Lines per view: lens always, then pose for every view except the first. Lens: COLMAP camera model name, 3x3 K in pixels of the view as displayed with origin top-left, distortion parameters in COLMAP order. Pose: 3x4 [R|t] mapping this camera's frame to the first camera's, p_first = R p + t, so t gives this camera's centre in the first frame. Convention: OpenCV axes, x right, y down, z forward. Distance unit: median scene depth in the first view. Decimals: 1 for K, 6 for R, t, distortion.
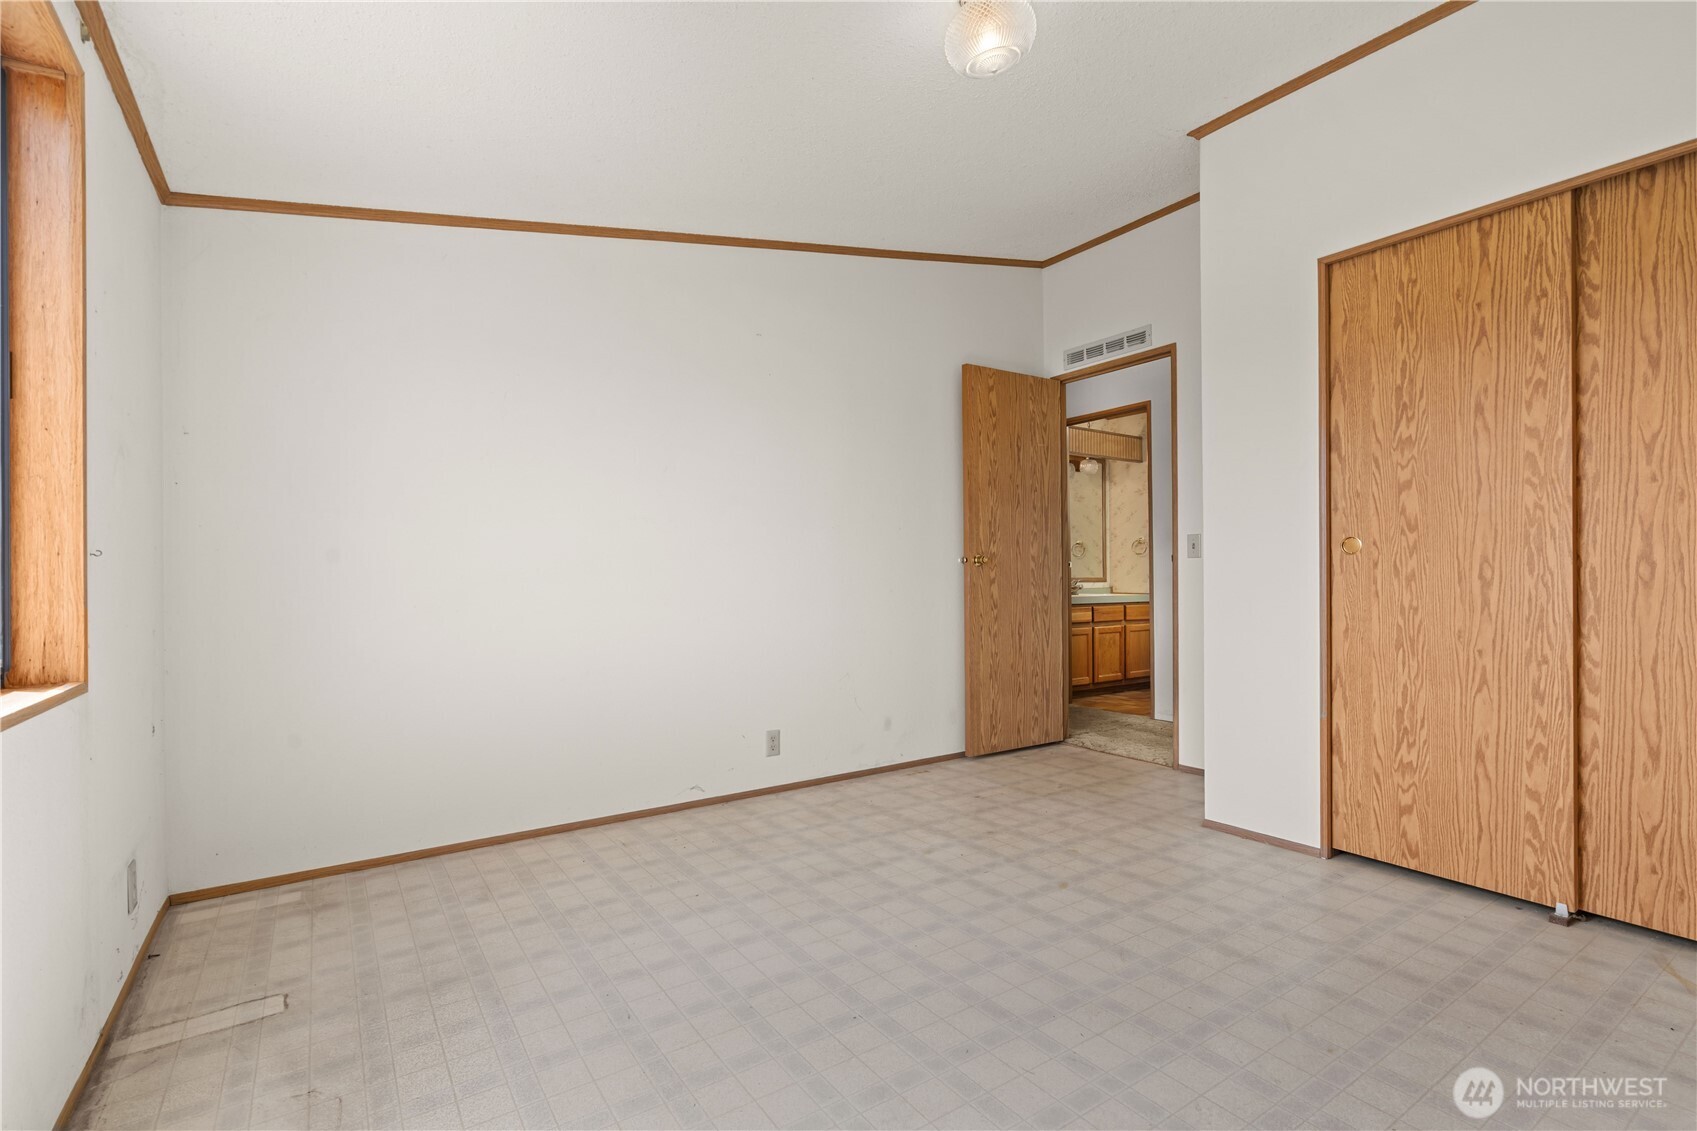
lens RADIAL K [[770.7, 0, 830.5], [0, 770.7, 570.7], [0, 0, 1]] dist [-0.014778, 0.009790]
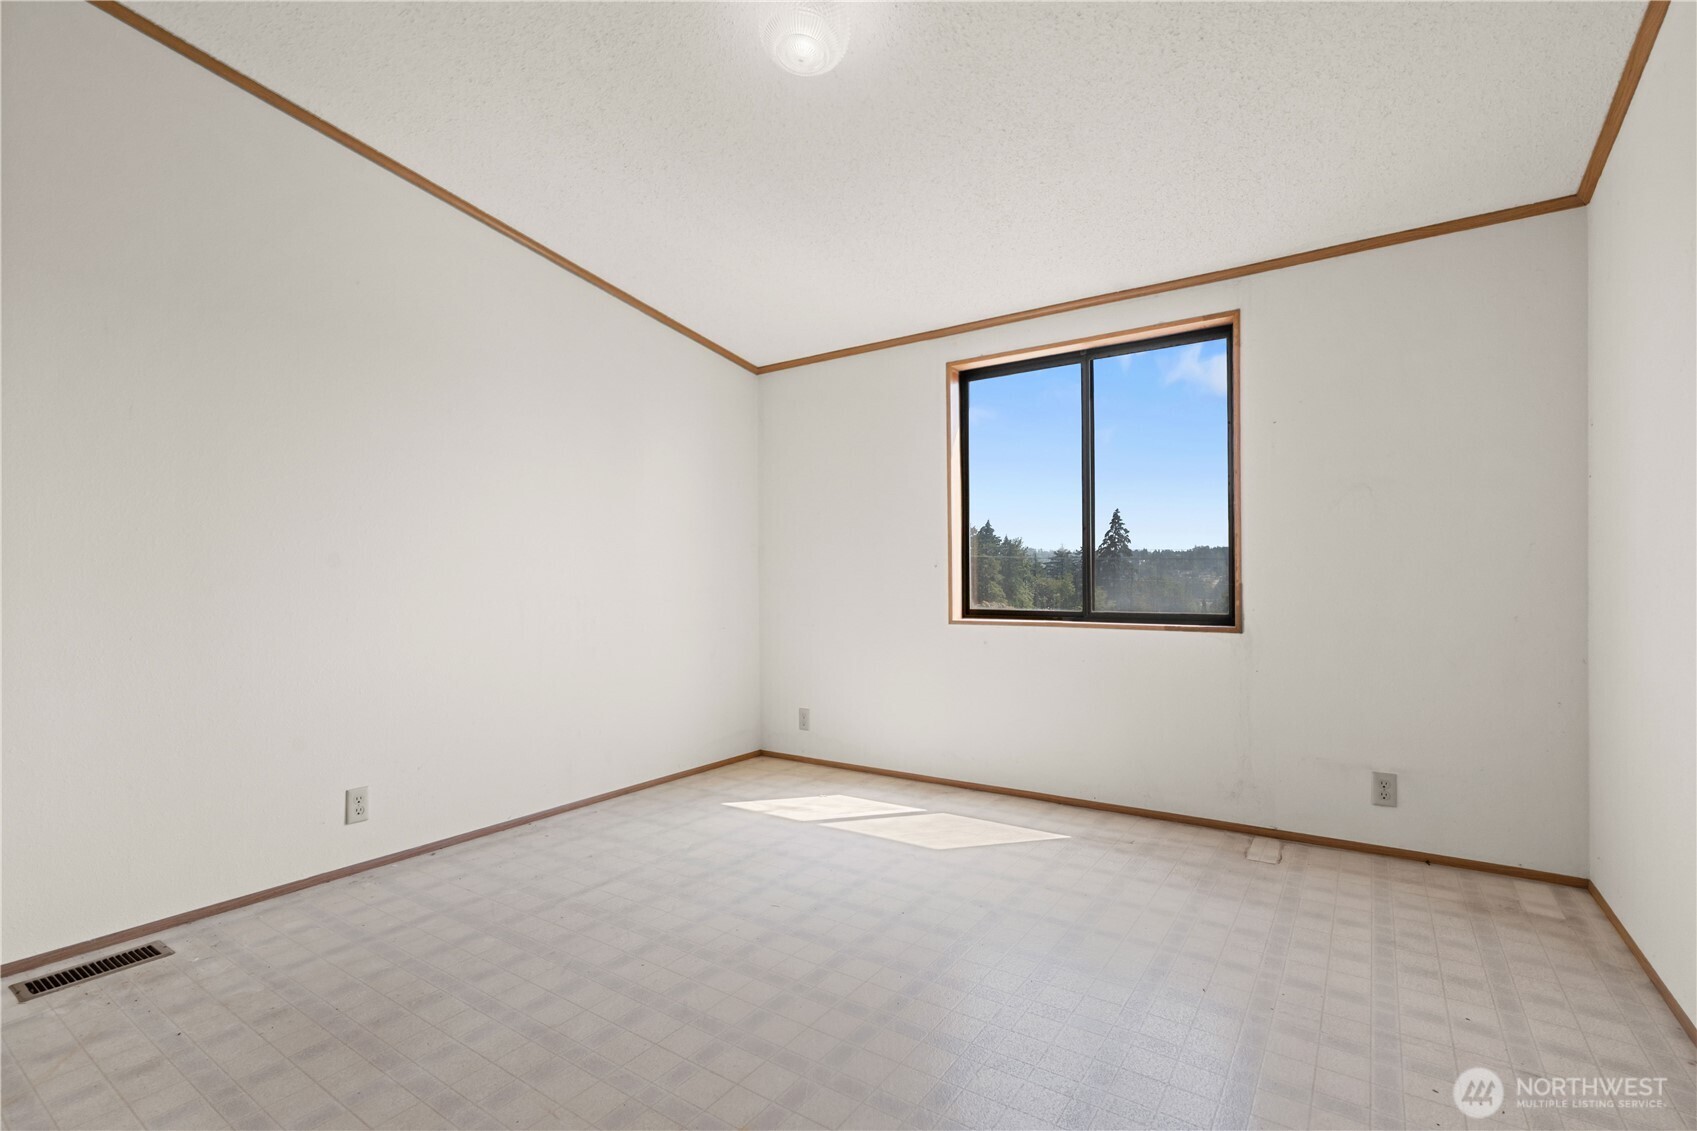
lens RADIAL K [[778.5, 0, 834.4], [0, 778.5, 586.4], [0, 0, 1]] dist [0.000726, -0.000003]
pose [[-0.926814, 0.021837, -0.374885, 0.456088], [0.018507, 0.999751, 0.012481, 0.000468], [0.375064, 0.004629, -0.926987, 1.584974]]
